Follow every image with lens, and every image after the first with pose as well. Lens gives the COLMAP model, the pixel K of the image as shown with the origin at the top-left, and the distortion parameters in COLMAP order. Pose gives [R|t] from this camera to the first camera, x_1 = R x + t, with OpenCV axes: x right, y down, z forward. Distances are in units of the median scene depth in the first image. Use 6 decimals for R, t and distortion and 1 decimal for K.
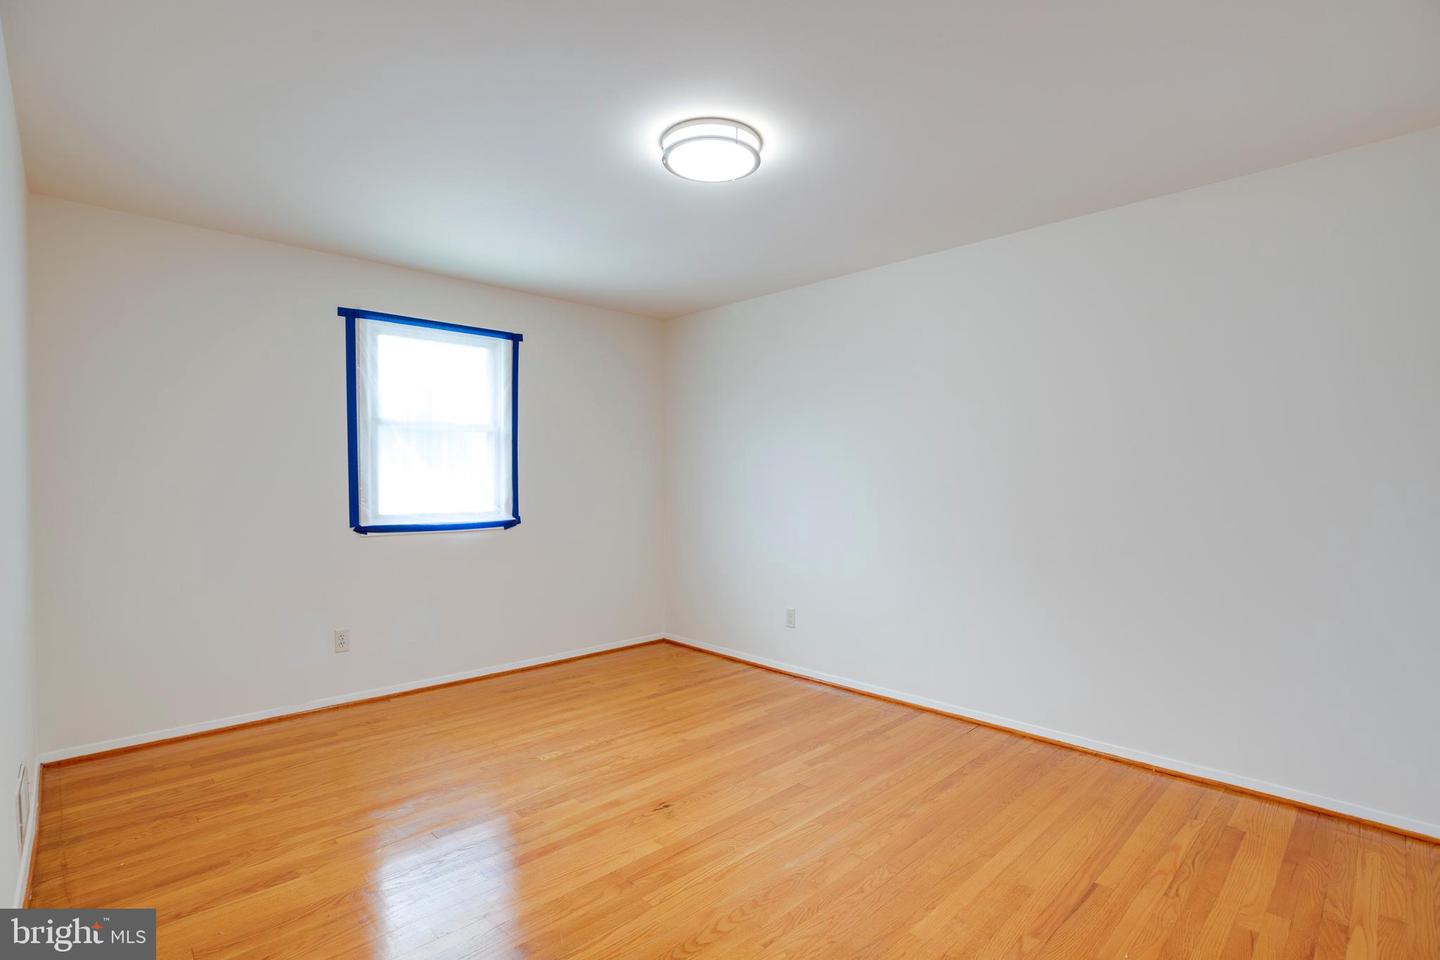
lens RADIAL K [[661.7, 0, 718.8], [0, 661.7, 479.8], [0, 0, 1]] dist [0.011013, 0.000635]
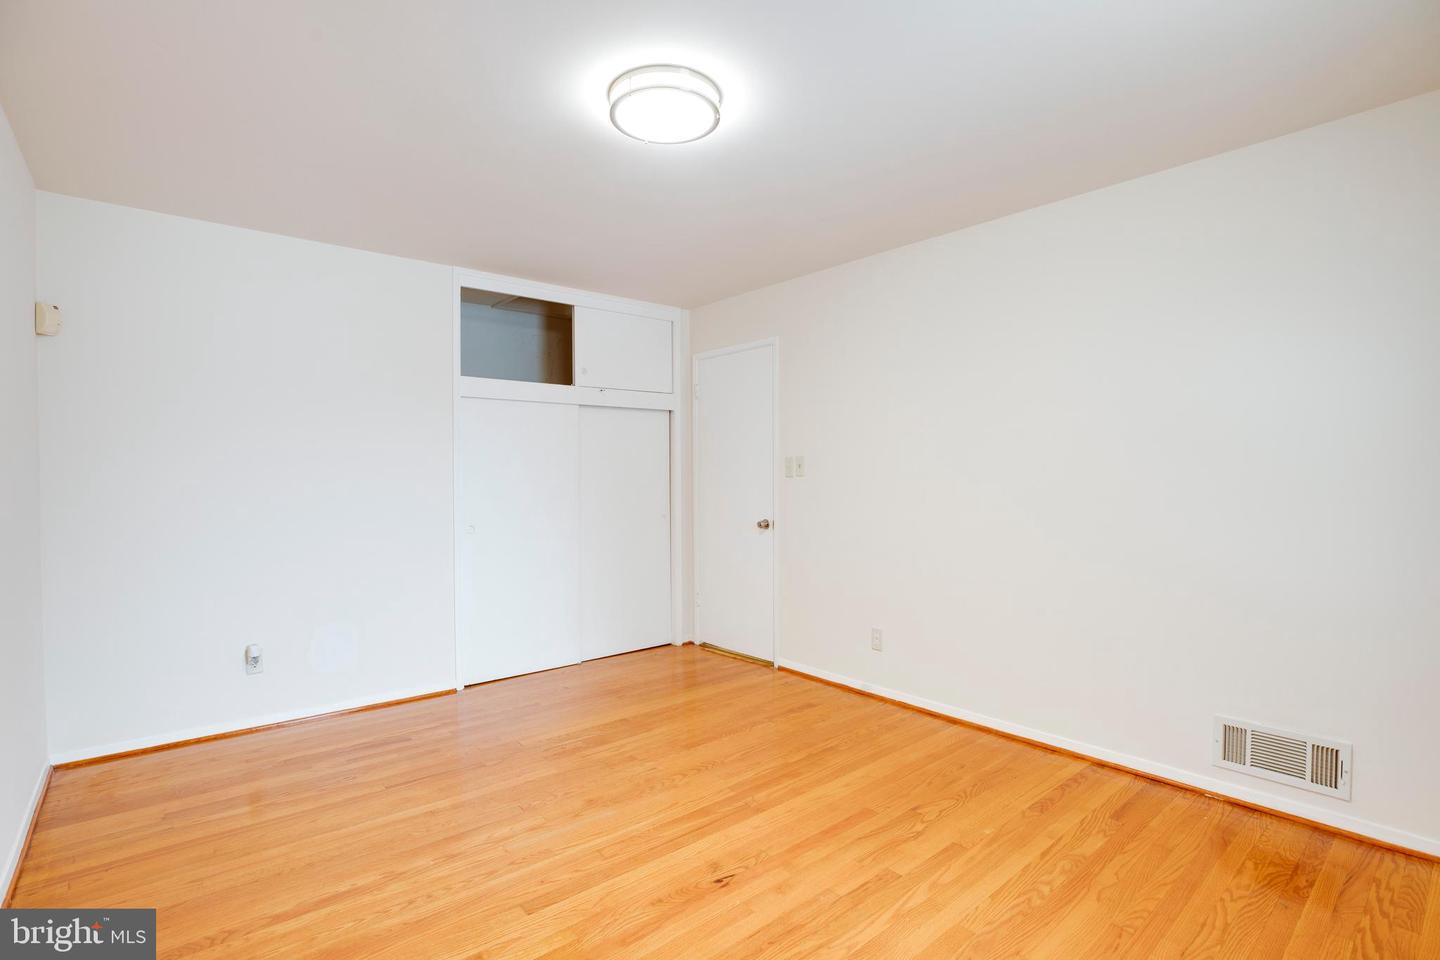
lens RADIAL K [[661.7, 0, 721.8], [0, 661.7, 481.3], [0, 0, 1]] dist [0.011013, 0.000635]
pose [[-0.997668, 0.001934, 0.068225, -0.141078], [0.002648, 0.999943, 0.010379, 0.000115], [-0.068201, 0.010536, -0.997616, 1.843040]]
